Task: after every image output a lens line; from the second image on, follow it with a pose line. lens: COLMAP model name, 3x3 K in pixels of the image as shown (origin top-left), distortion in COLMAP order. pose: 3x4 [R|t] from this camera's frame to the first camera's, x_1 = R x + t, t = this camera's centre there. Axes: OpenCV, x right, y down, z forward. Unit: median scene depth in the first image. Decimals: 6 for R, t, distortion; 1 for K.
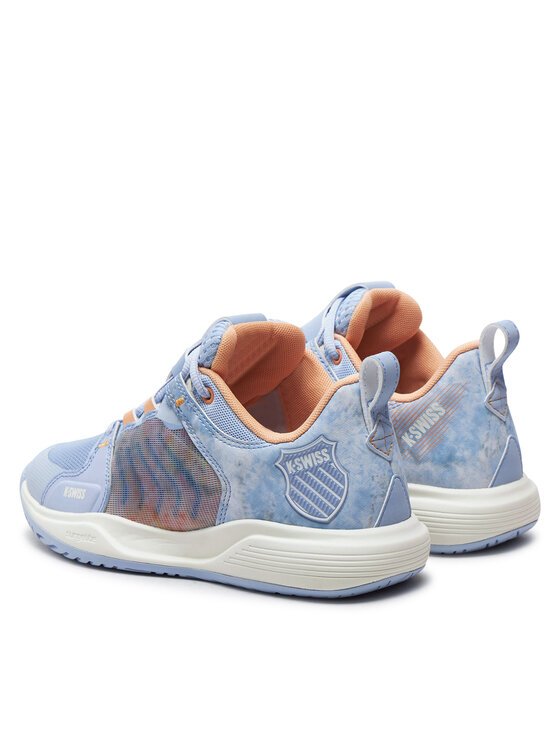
lens RADIAL K [[2196.1, 0, 280.0], [0, 2196.1, 373.0], [0, 0, 1]] dist [0.655971, 0.047808]
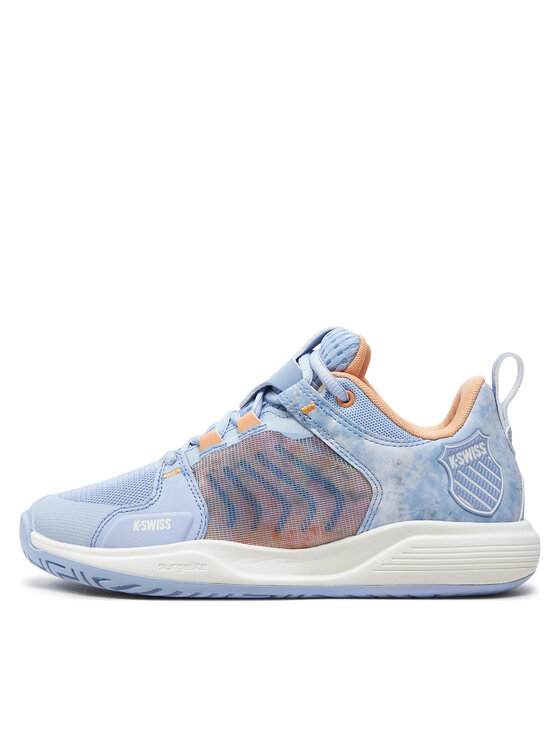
lens RADIAL K [[1505.2, 0, 280.0], [0, 1505.2, 373.0], [0, 0, 1]] dist [0.008944, 0.026367]
pose [[0.806285, 0.033161, 0.590597, -0.452357], [0.083688, 0.981990, -0.169389, 0.110137], [-0.585577, 0.186002, 0.788989, 0.499364]]
